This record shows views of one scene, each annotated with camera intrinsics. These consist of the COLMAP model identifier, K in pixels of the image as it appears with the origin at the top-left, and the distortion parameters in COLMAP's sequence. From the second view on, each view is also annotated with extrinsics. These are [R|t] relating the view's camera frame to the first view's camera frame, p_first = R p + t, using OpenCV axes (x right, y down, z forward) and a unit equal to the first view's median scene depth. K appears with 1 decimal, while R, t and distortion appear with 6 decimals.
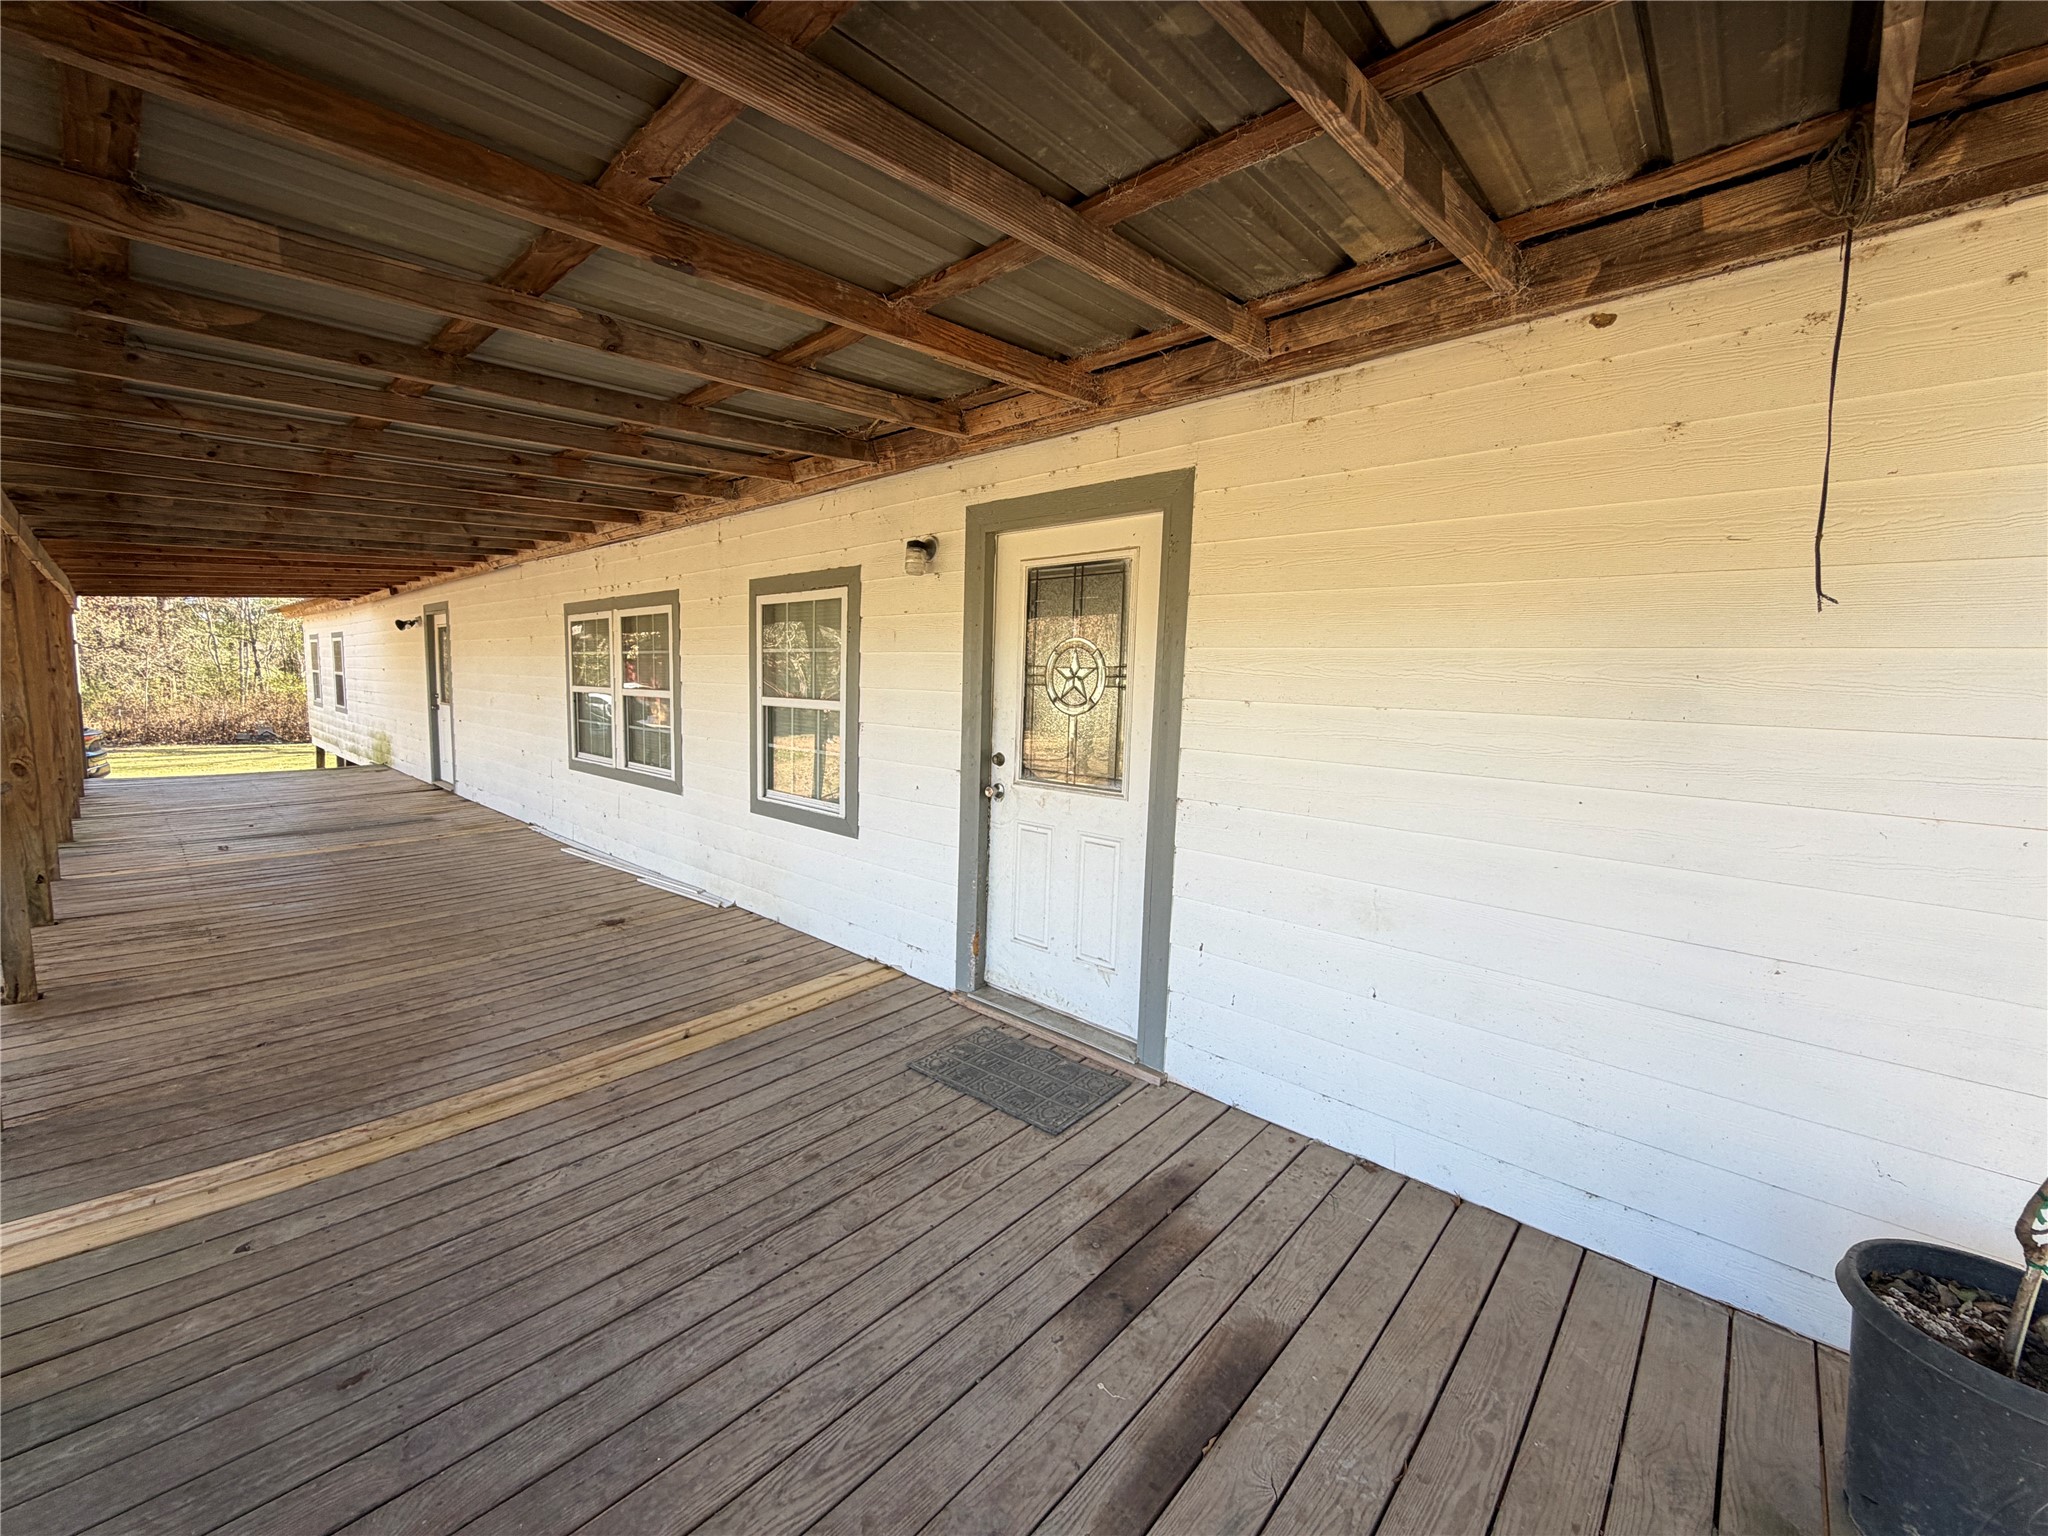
lens RADIAL K [[816.9, 0, 1021.2], [0, 816.9, 769.1], [0, 0, 1]] dist [0.000839, 0.000041]
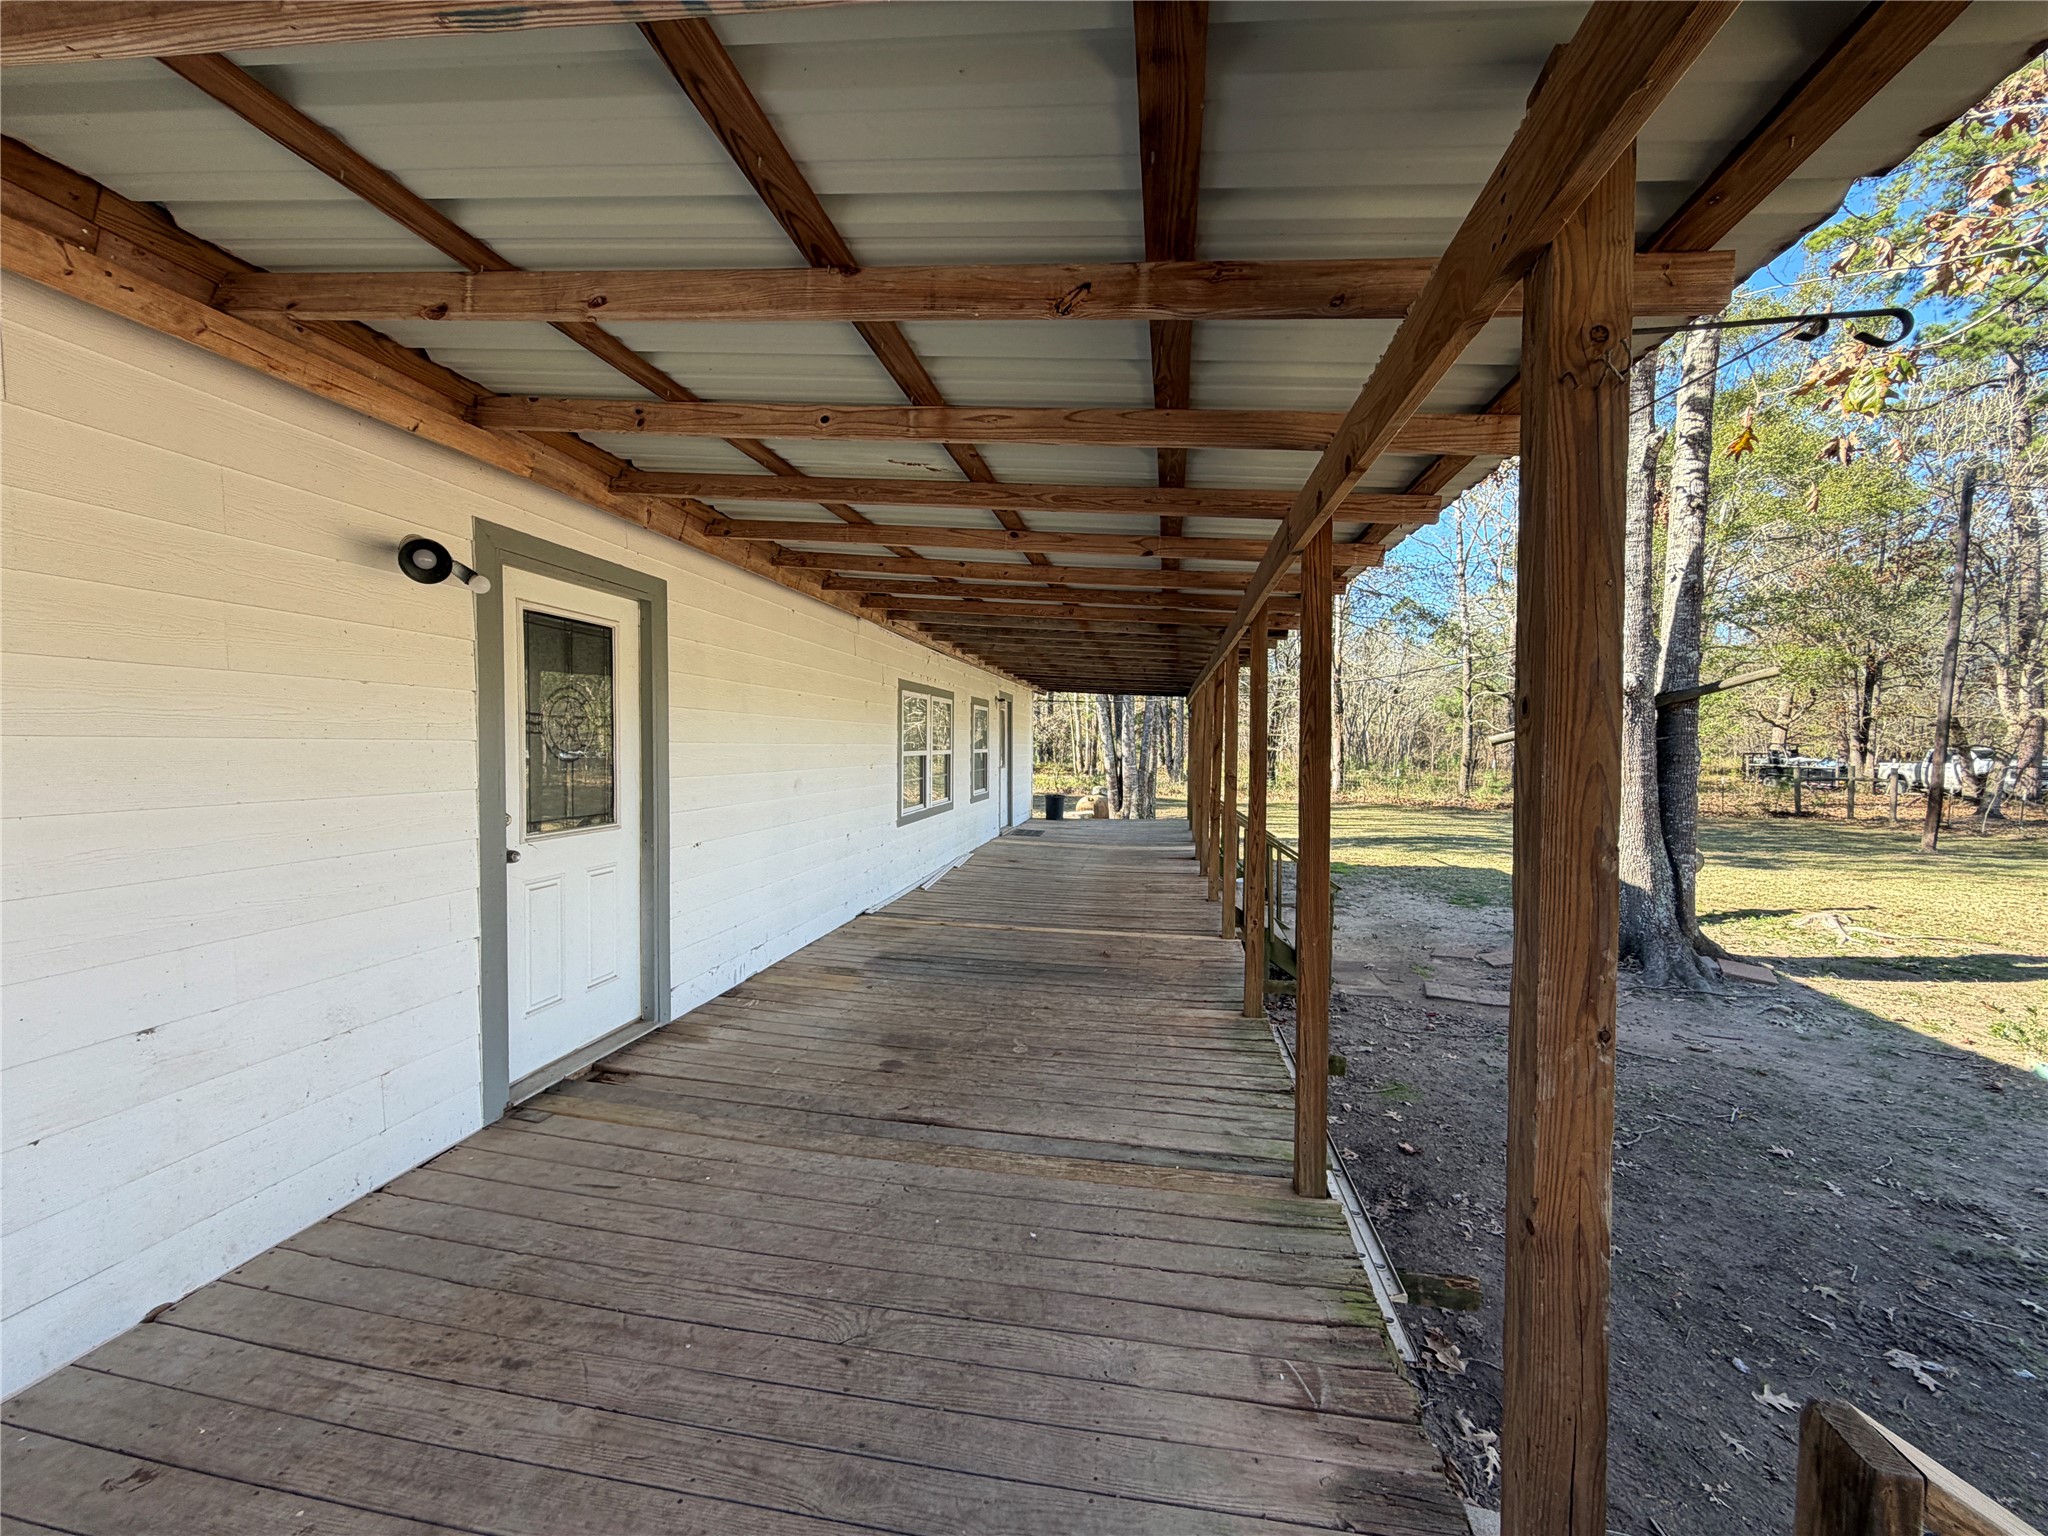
lens RADIAL K [[816.9, 0, 1021.2], [0, 816.9, 769.1], [0, 0, 1]] dist [0.000839, 0.000041]
pose [[-0.521272, -0.049648, 0.851945, -1.111083], [0.083551, 0.990541, 0.108846, -0.118879], [-0.849291, 0.127919, -0.512193, 1.018937]]
